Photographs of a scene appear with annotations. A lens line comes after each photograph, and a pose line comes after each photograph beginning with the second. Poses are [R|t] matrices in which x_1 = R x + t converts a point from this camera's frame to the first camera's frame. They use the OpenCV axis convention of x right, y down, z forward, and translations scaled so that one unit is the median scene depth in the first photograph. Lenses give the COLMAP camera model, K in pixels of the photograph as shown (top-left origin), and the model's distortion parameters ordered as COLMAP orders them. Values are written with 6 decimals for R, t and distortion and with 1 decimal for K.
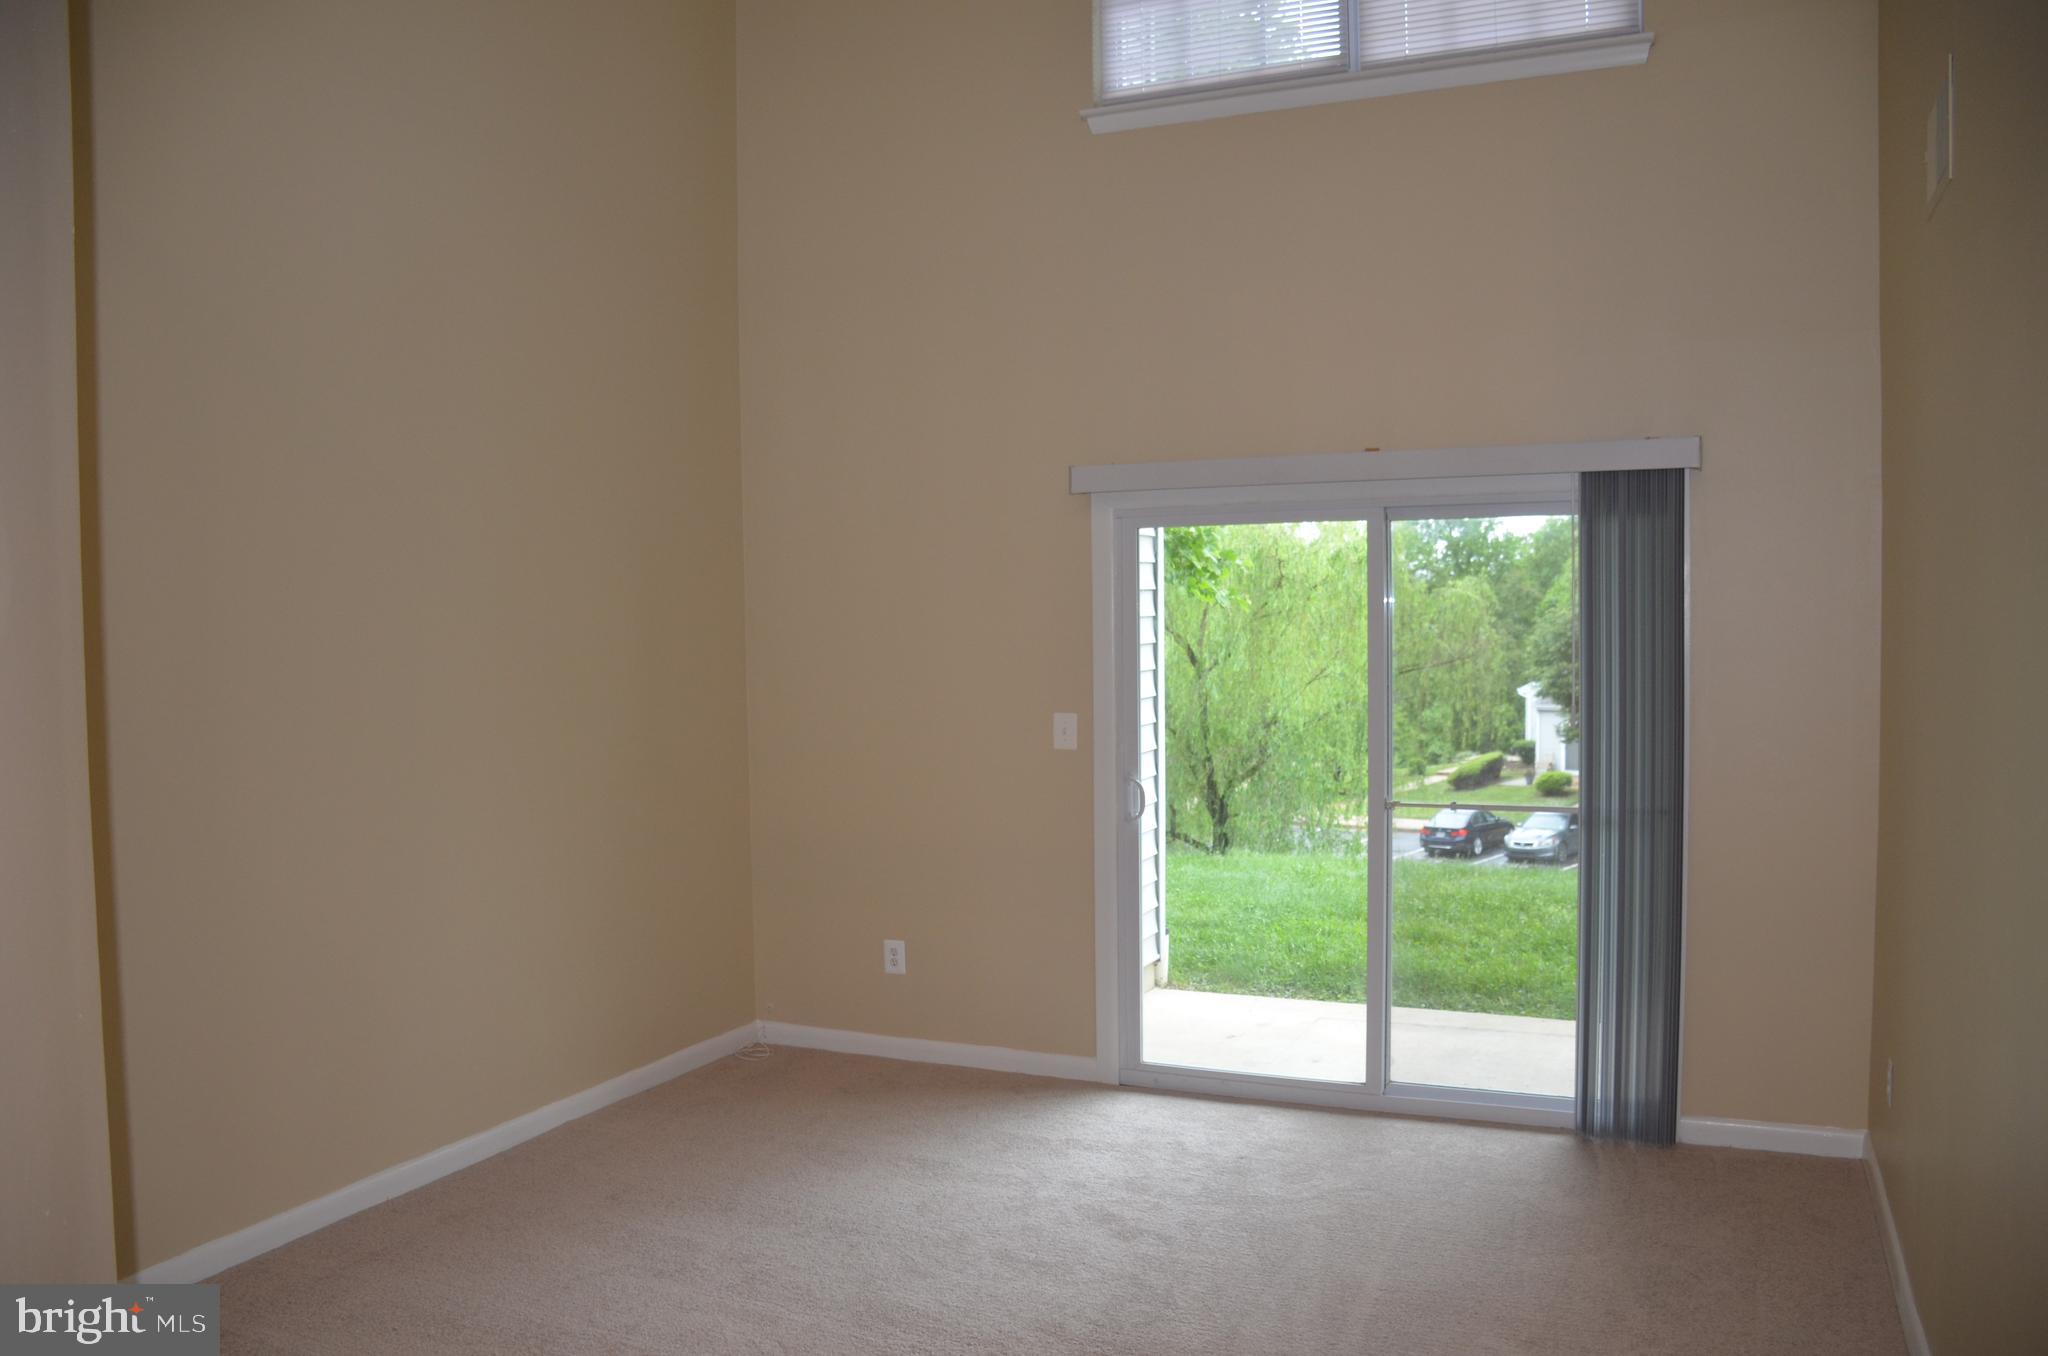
lens RADIAL K [[1580.0, 0, 1010.7], [0, 1580.0, 688.7], [0, 0, 1]] dist [-0.154539, 0.100174]
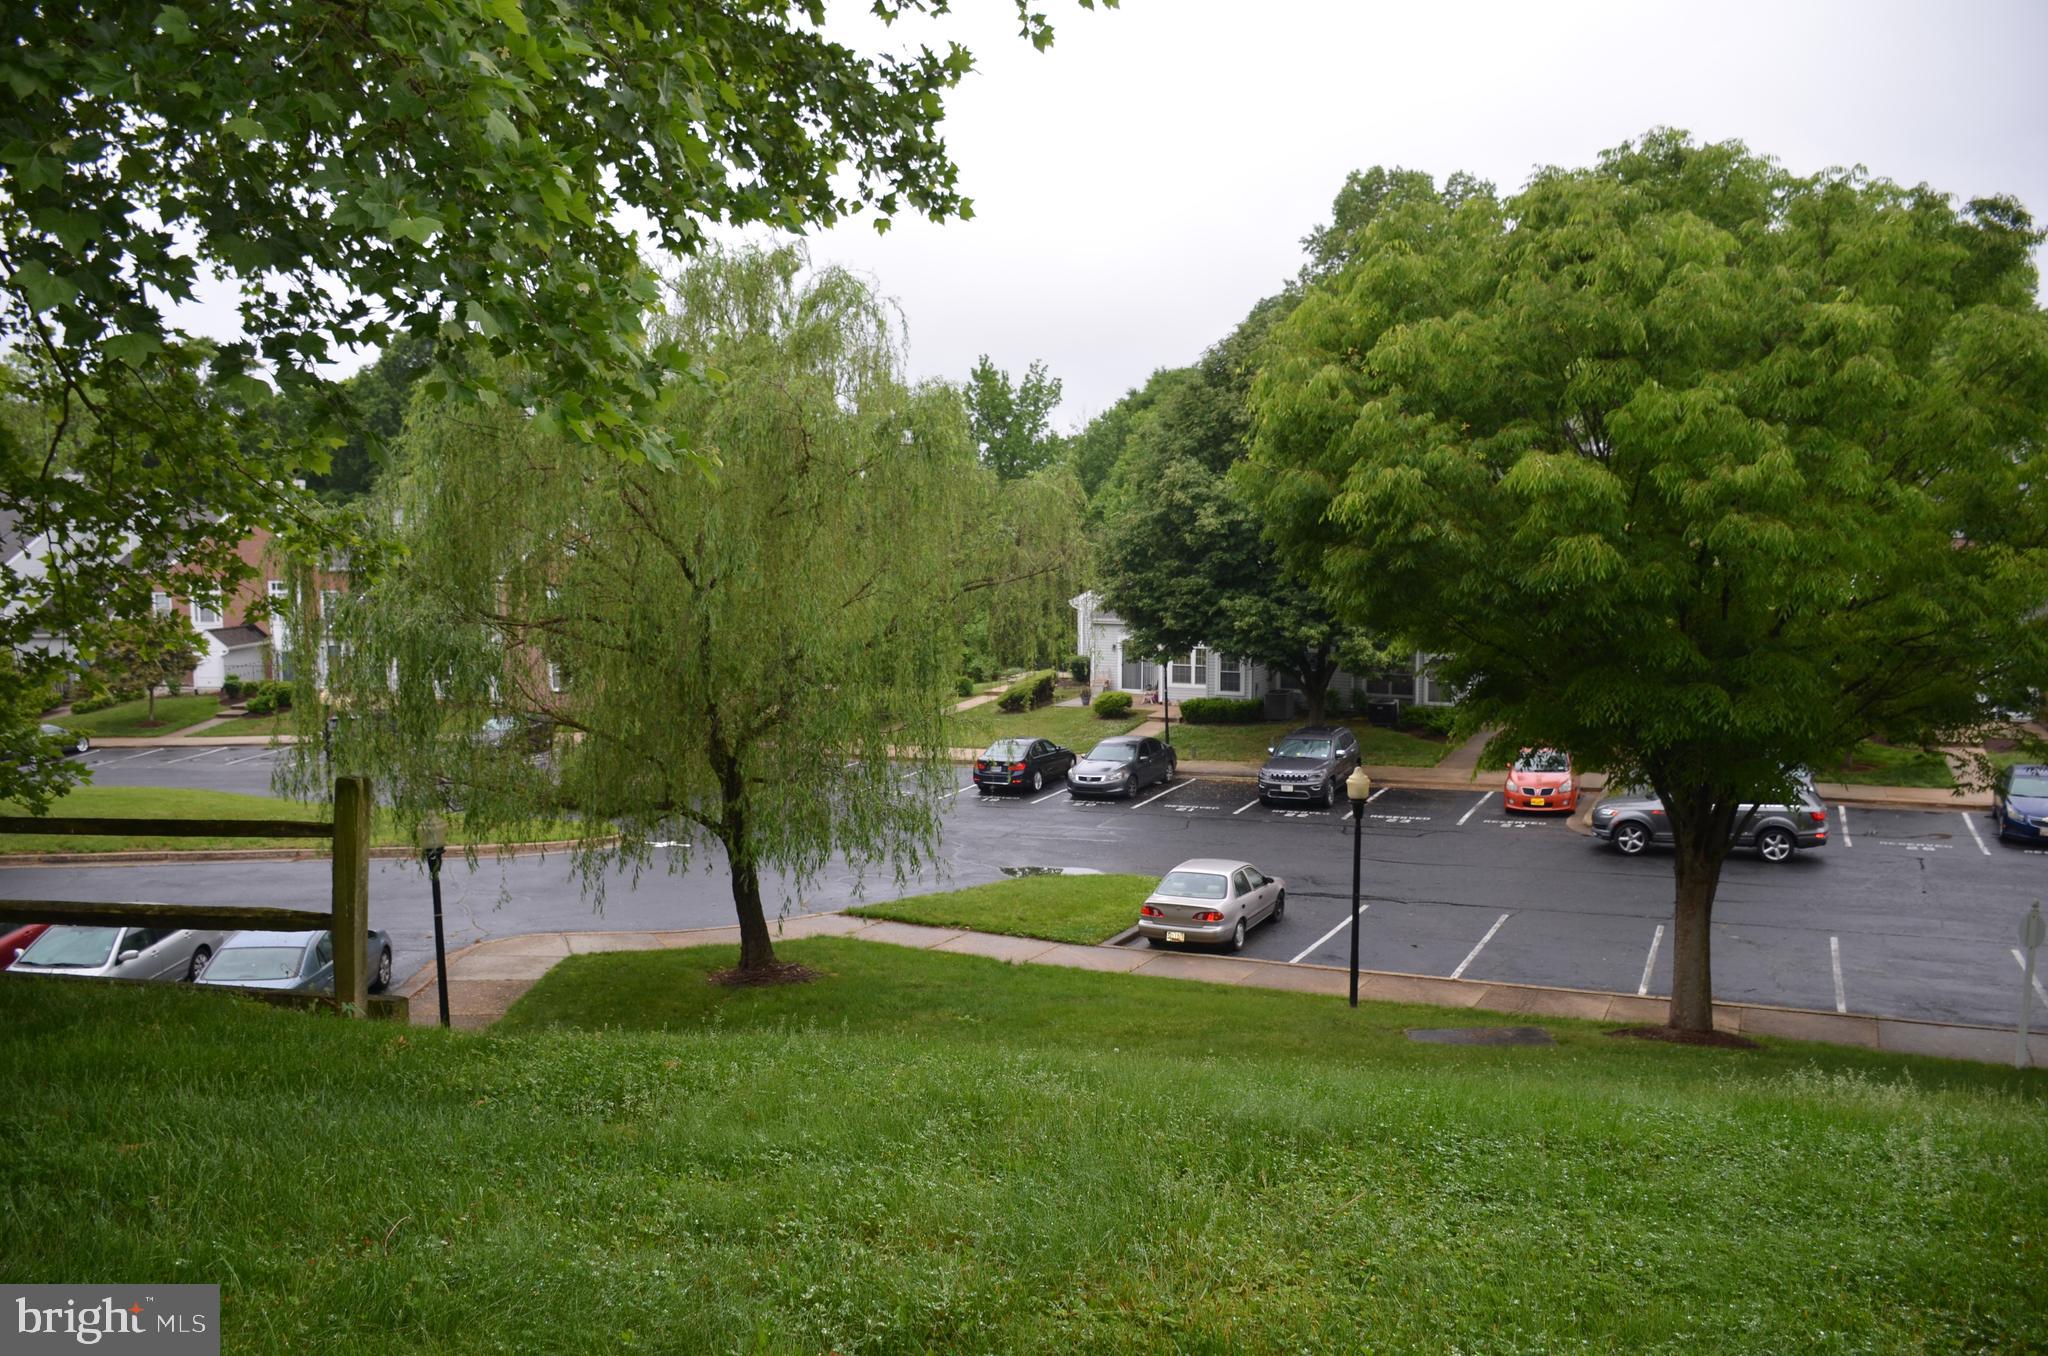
lens RADIAL K [[1580.0, 0, 1010.7], [0, 1580.0, 688.7], [0, 0, 1]] dist [-0.154539, 0.100174]
pose [[0.957359, -0.021193, 0.288122, 0.027429], [0.004308, 0.998242, 0.059115, -0.004325], [-0.288868, -0.055353, 0.955767, 0.147782]]
